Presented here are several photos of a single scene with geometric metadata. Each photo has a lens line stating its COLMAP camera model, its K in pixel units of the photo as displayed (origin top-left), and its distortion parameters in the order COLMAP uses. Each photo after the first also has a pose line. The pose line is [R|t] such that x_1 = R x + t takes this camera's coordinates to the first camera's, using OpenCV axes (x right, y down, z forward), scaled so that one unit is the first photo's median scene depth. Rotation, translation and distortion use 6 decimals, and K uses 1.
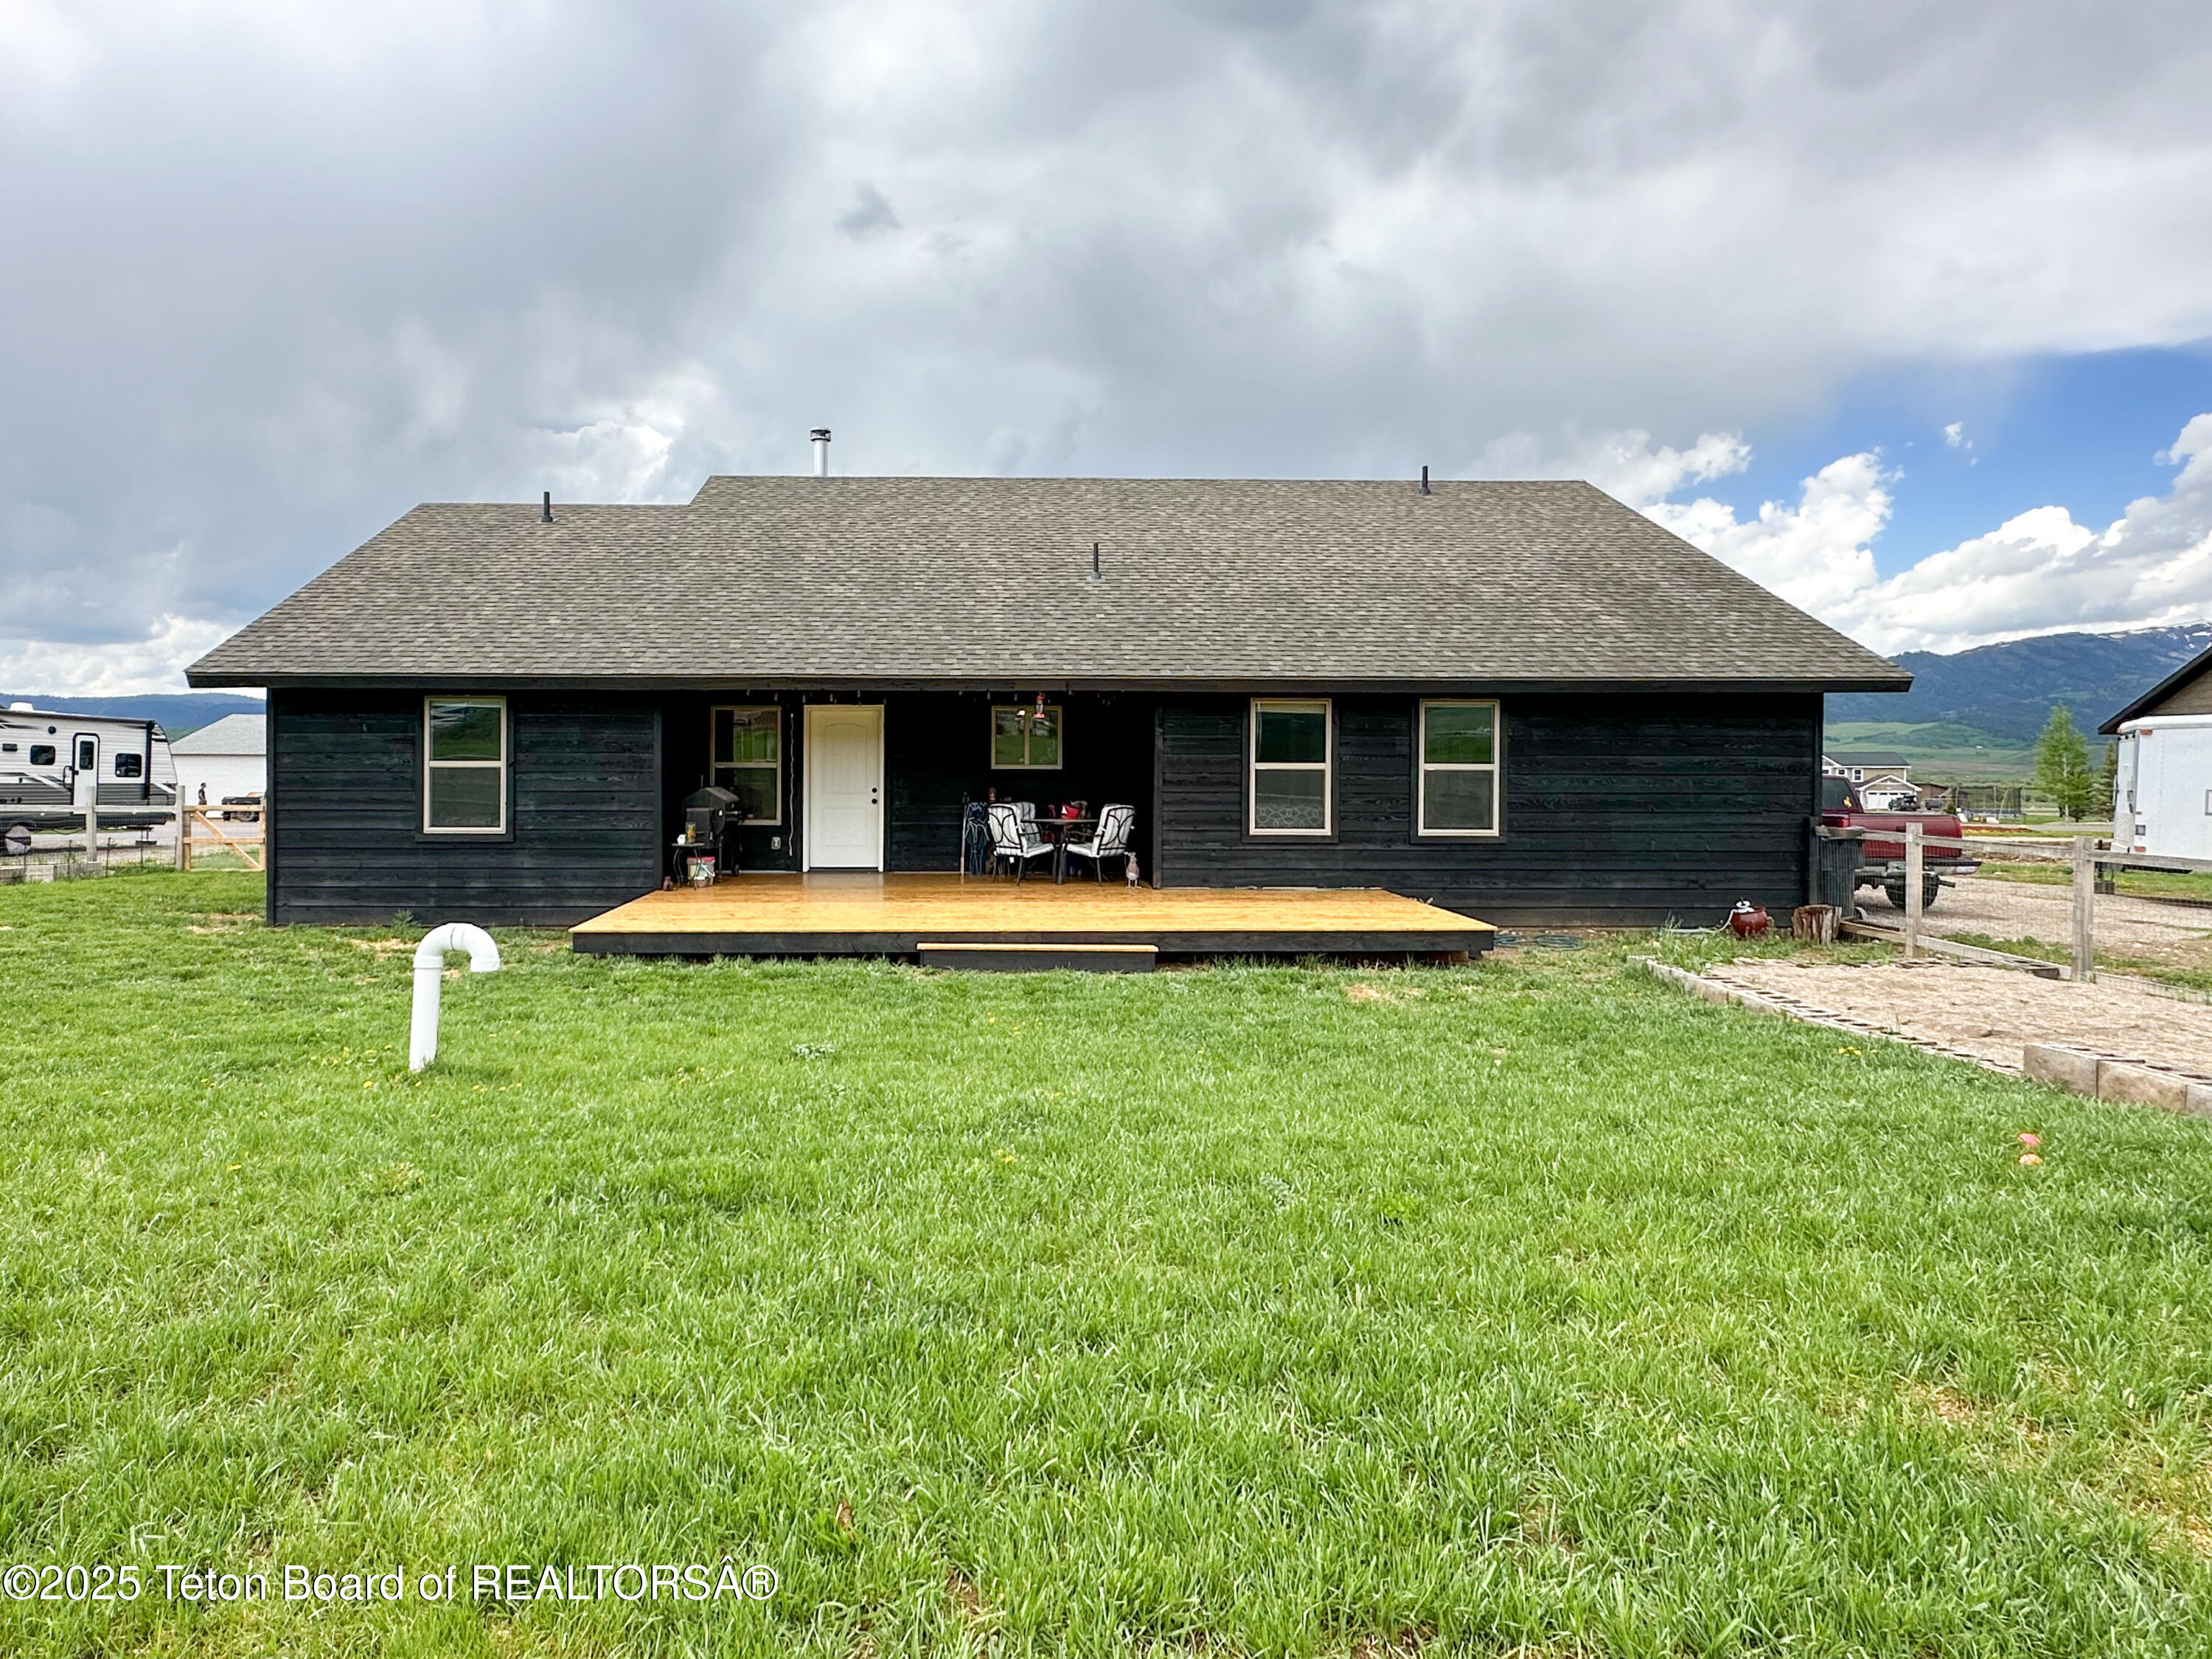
lens RADIAL K [[1309.5, 0, 1106.0], [0, 1309.5, 829.5], [0, 0, 1]] dist [-0.001752, -0.000691]
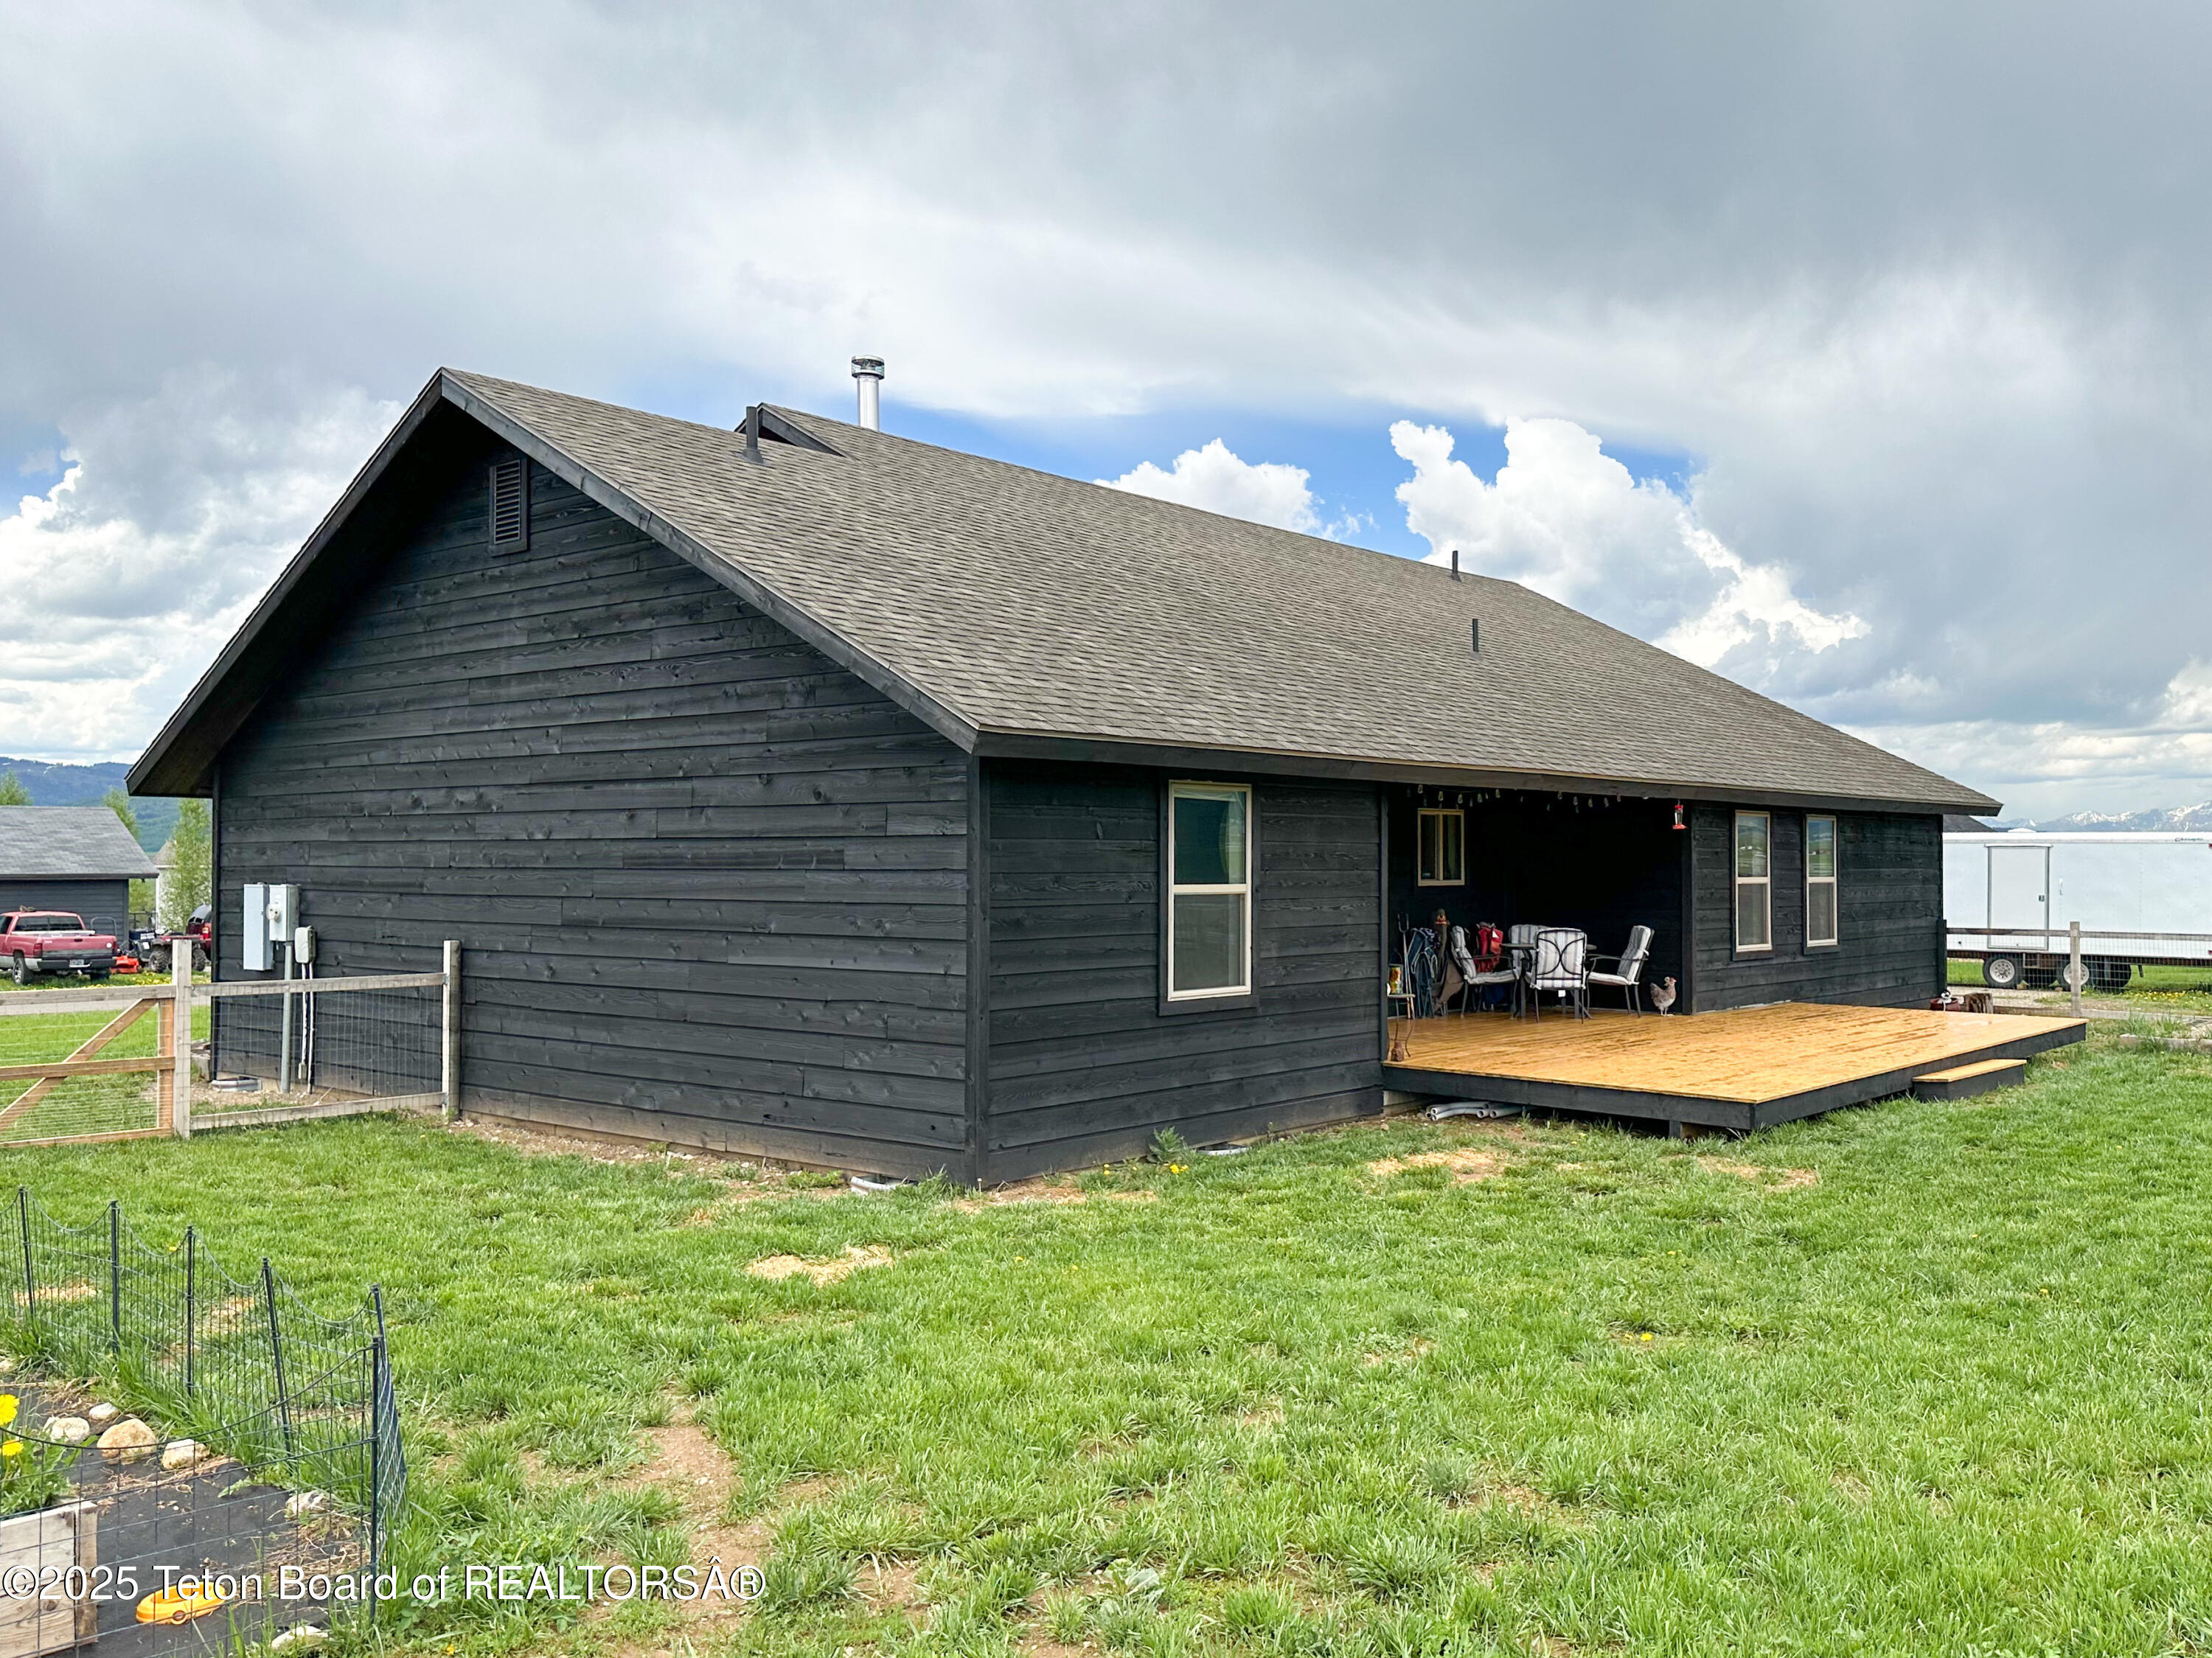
lens RADIAL K [[1898.9, 0, 1106.0], [0, 1898.9, 829.0], [0, 0, 1]] dist [0.000438, -0.001016]
pose [[0.647826, 0.010178, 0.761720, -1.222353], [0.038428, 0.998201, -0.046019, -0.038506], [-0.760818, 0.059084, 0.646270, 0.438264]]
